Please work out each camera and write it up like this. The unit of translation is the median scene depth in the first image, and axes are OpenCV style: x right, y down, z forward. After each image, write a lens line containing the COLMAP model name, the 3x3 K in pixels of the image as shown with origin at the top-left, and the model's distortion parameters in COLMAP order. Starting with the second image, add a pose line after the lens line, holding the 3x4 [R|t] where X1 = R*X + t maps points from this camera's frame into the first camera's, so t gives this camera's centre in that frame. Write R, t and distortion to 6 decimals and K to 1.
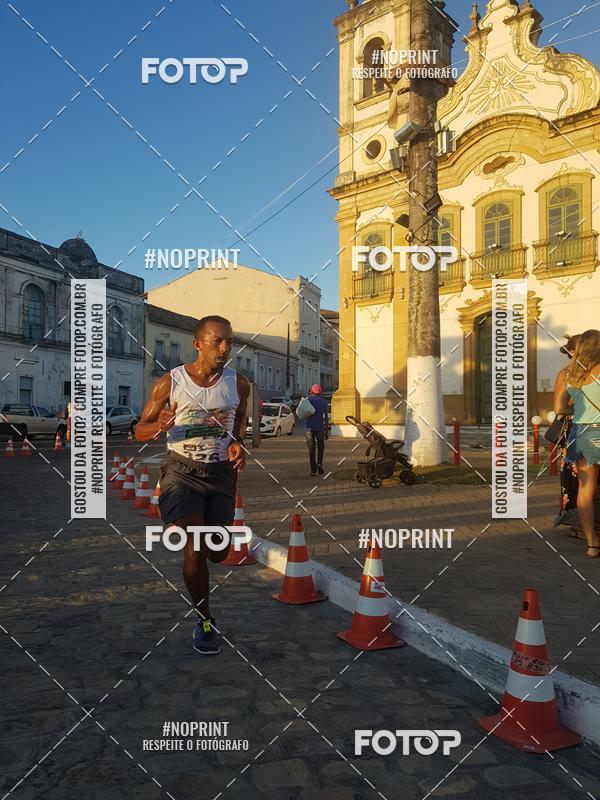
lens RADIAL K [[612.2, 0, 324.1], [0, 612.2, 396.9], [0, 0, 1]] dist [0.064230, -0.090084]
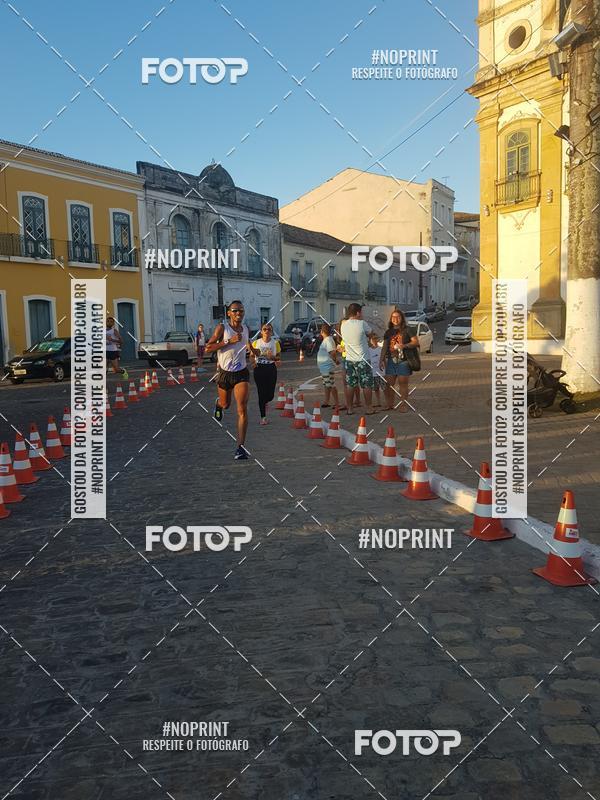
lens RADIAL K [[637.6, 0, 271.8], [0, 637.6, 396.9], [0, 0, 1]] dist [0.011193, -0.056132]
pose [[0.974501, -0.017014, -0.223738, -0.105071], [0.060741, 0.979895, 0.190043, -0.112412], [0.216006, -0.198787, 0.955942, -0.112545]]
